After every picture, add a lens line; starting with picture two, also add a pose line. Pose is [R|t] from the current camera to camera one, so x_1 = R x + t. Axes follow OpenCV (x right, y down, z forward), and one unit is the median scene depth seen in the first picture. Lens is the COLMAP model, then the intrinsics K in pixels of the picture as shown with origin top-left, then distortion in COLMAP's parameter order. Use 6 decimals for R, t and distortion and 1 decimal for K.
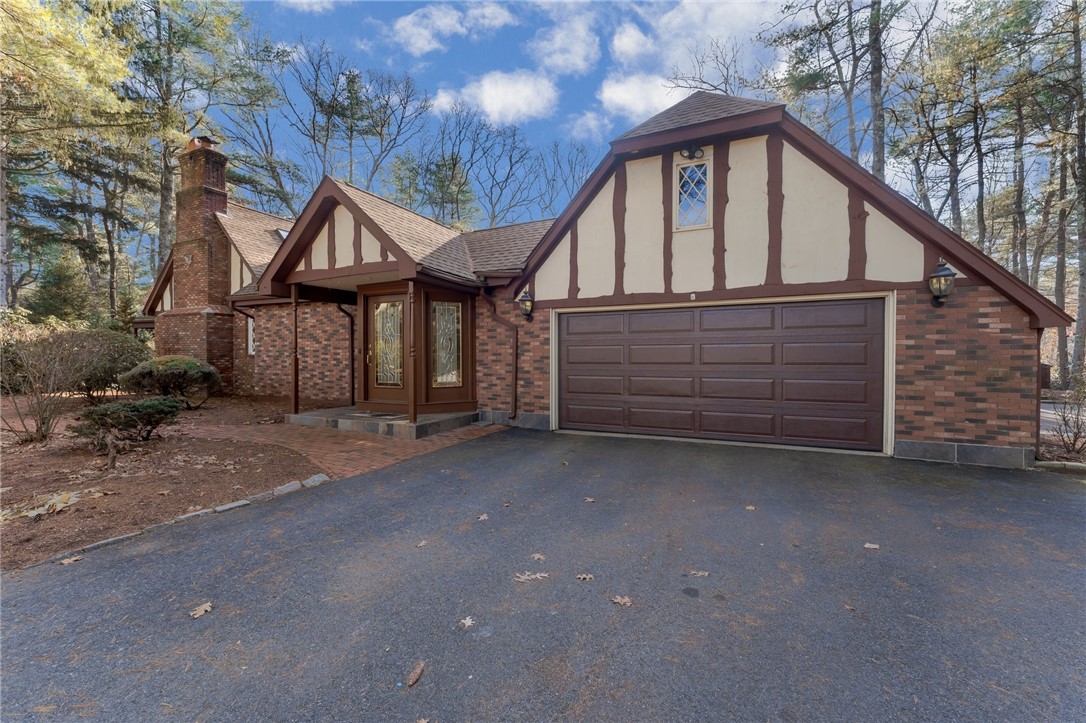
lens RADIAL K [[433.7, 0, 538.0], [0, 433.7, 362.6], [0, 0, 1]] dist [-0.000188, 0.000009]
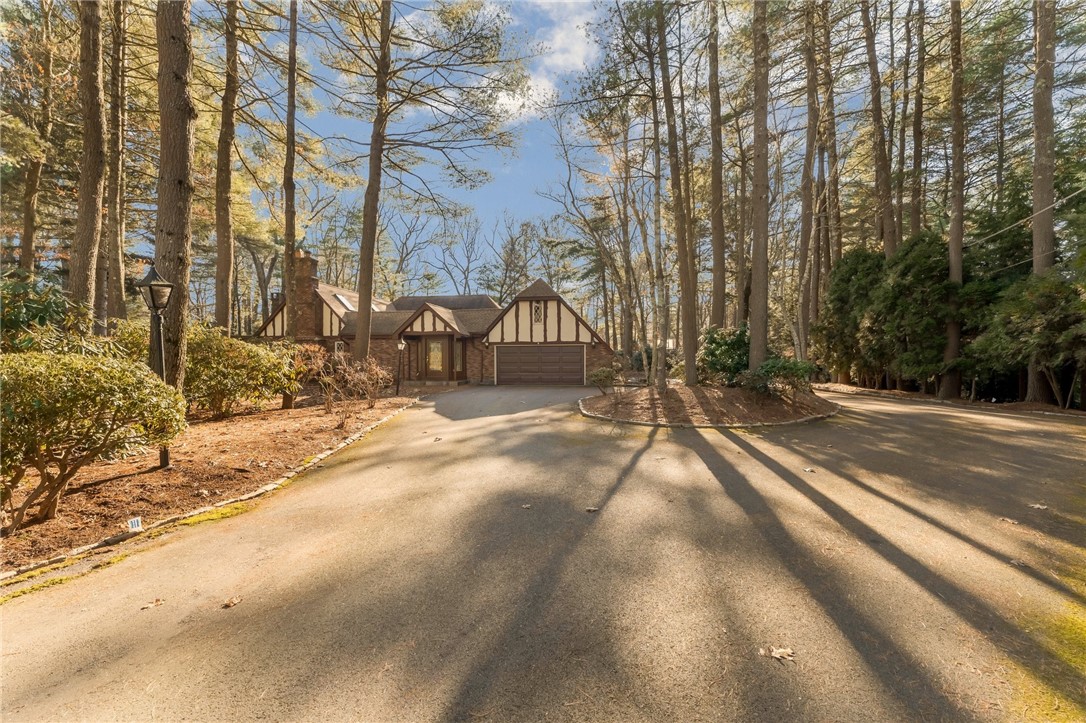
lens RADIAL K [[433.7, 0, 540.9], [0, 433.7, 361.7], [0, 0, 1]] dist [-0.000188, 0.000009]
pose [[0.943078, -0.004399, 0.332541, -0.697460], [0.006066, 0.999974, -0.003973, 0.007570], [-0.332515, 0.005764, 0.943080, -2.041184]]
